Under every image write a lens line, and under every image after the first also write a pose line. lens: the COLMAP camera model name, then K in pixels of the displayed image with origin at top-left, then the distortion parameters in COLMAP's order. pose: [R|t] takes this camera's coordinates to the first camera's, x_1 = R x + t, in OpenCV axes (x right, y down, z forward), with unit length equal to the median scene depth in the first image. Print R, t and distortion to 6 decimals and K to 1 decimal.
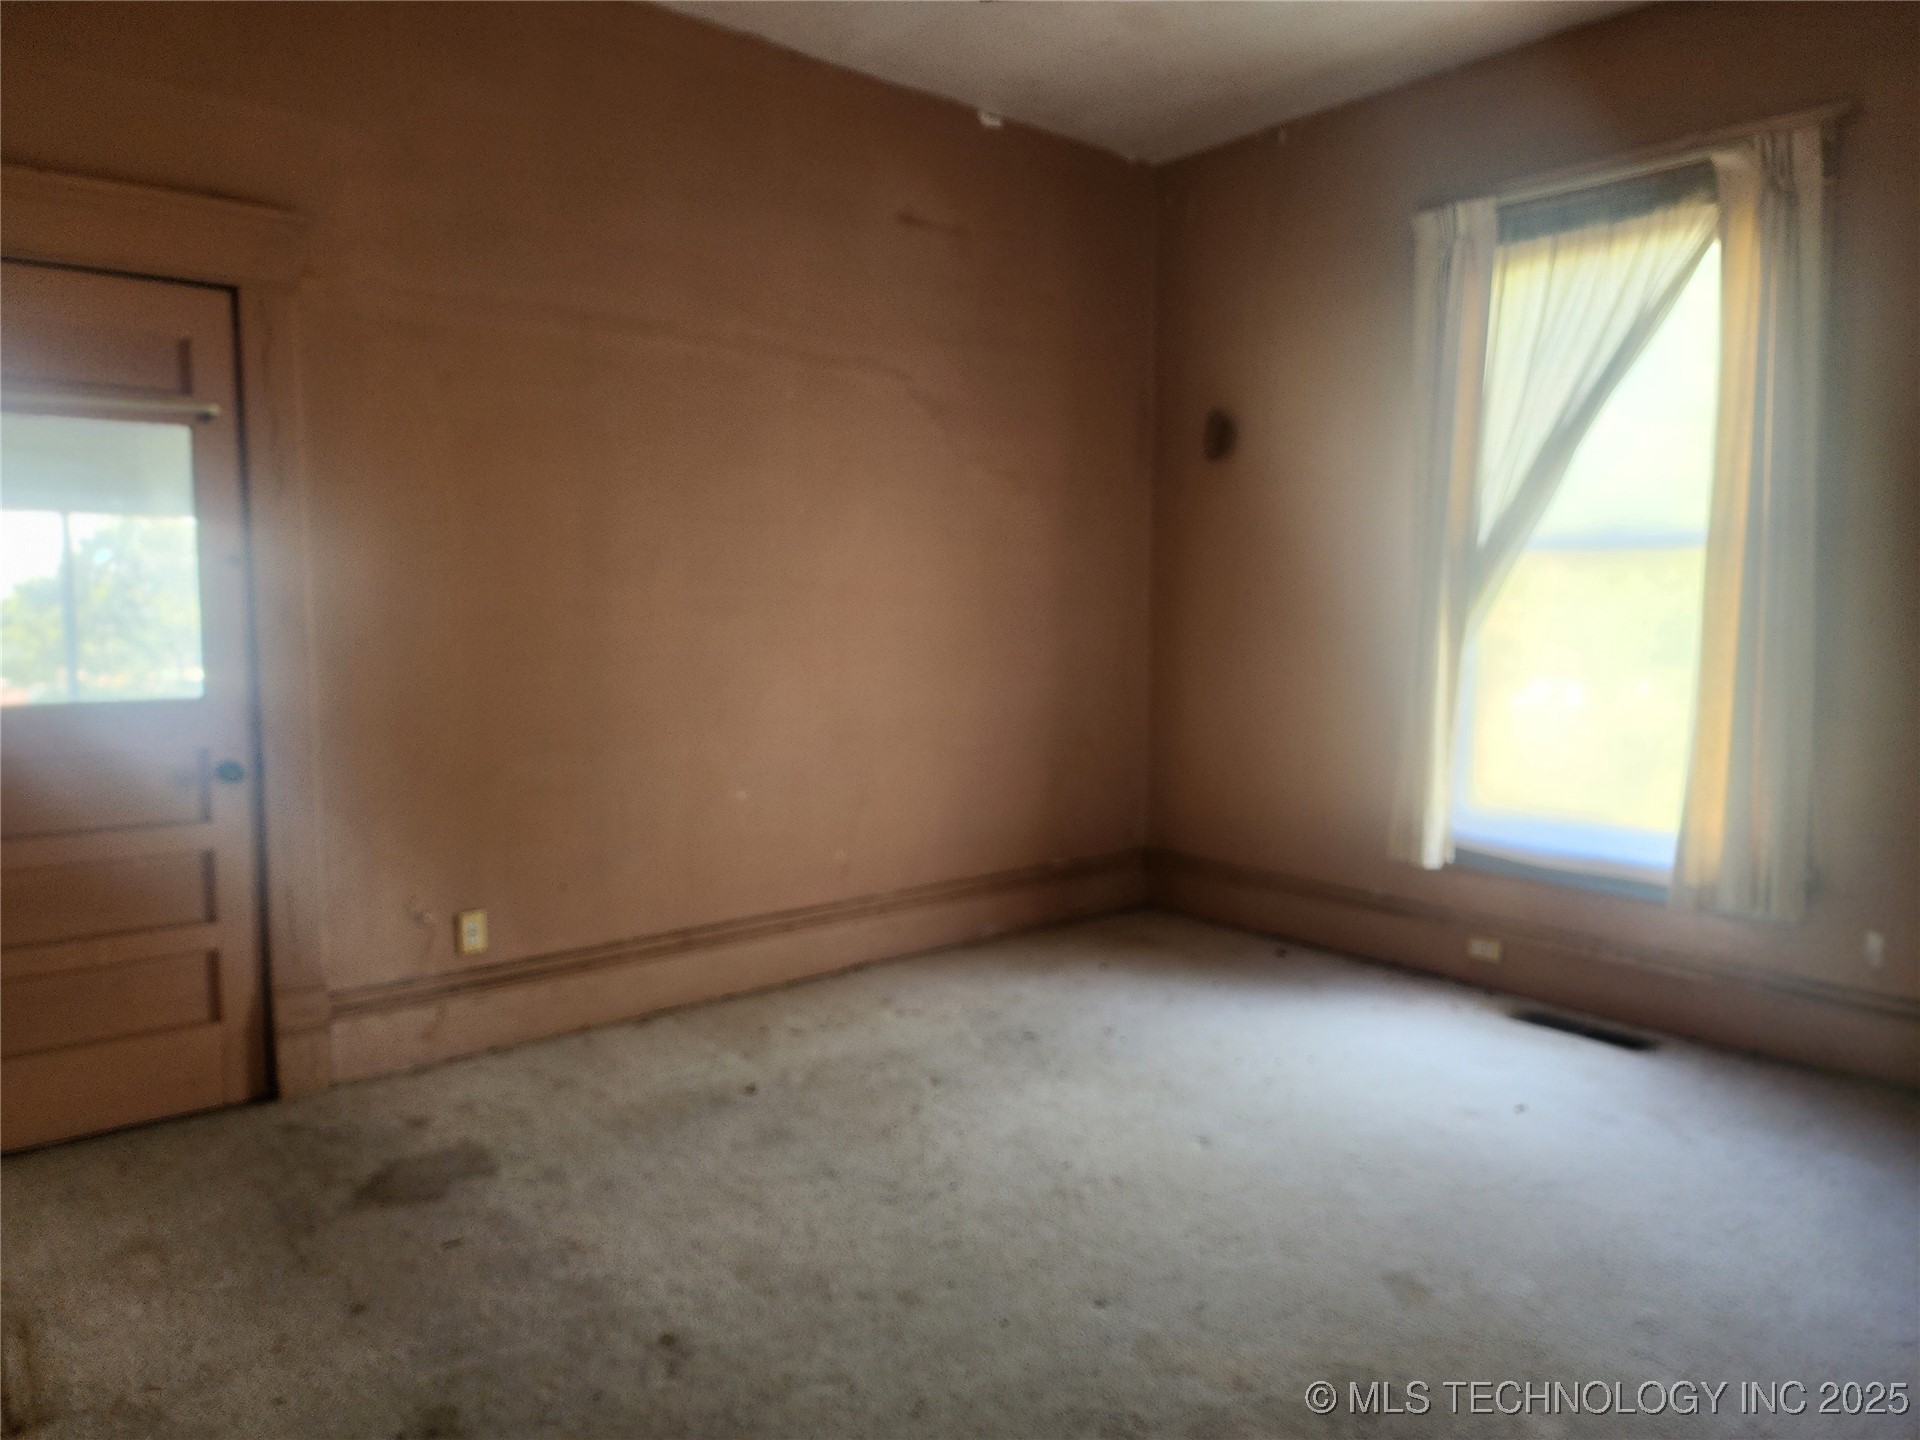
lens RADIAL K [[1309.3, 0, 960.0], [0, 1309.3, 720.0], [0, 0, 1]] dist [0.067900, -0.072905]
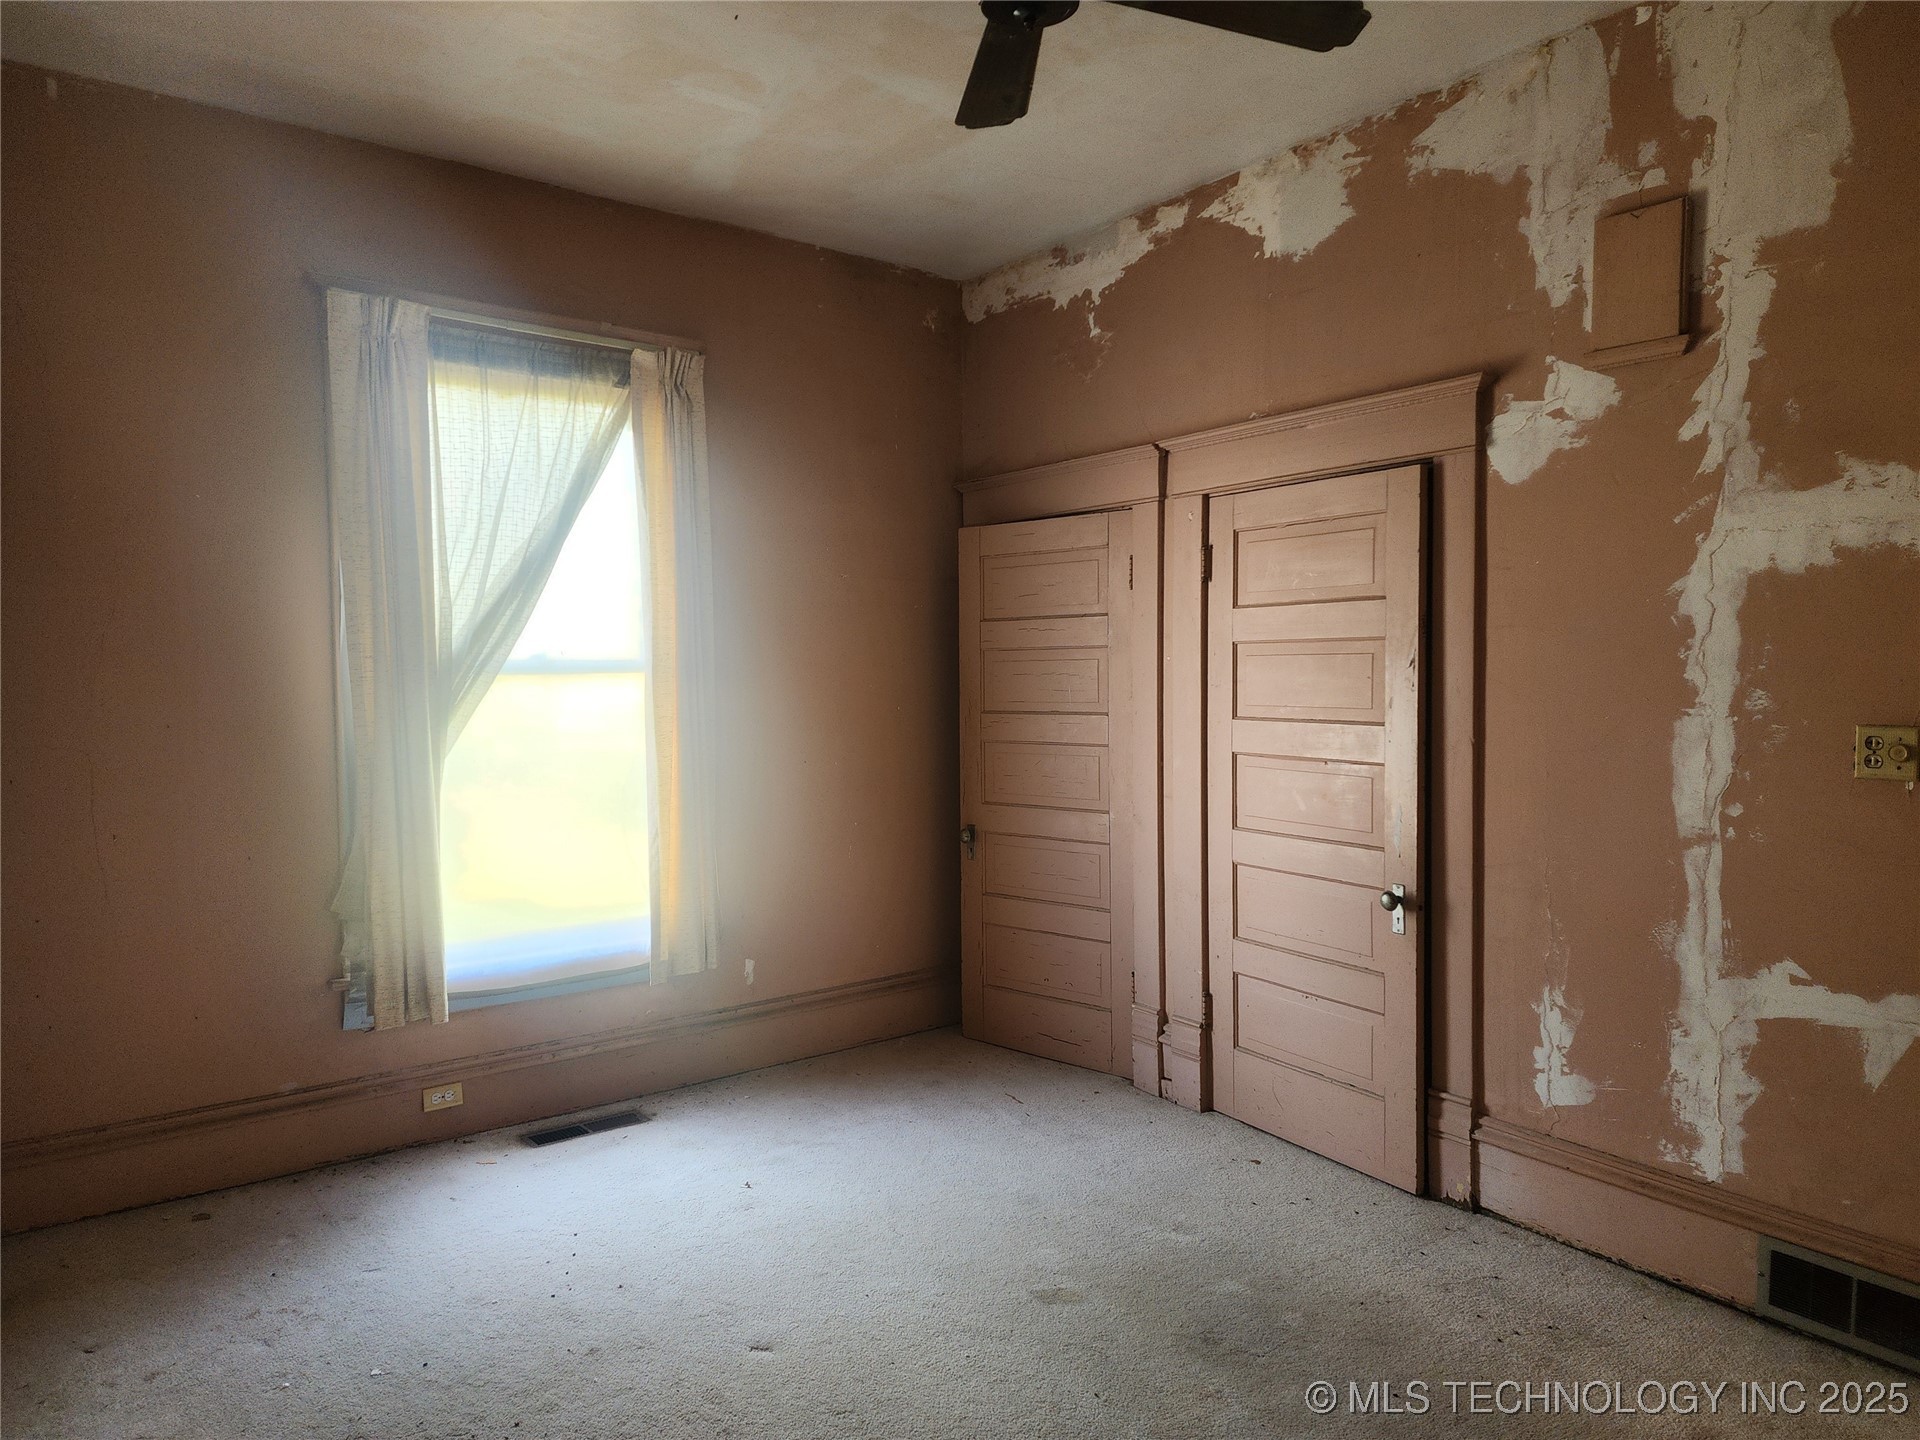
lens RADIAL K [[1250.3, 0, 960.0], [0, 1250.3, 720.0], [0, 0, 1]] dist [0.118339, -0.062113]
pose [[0.087429, -0.034055, 0.995589, -0.536671], [0.107455, 0.993907, 0.024561, -0.086286], [-0.990358, 0.104834, 0.090555, 0.616846]]
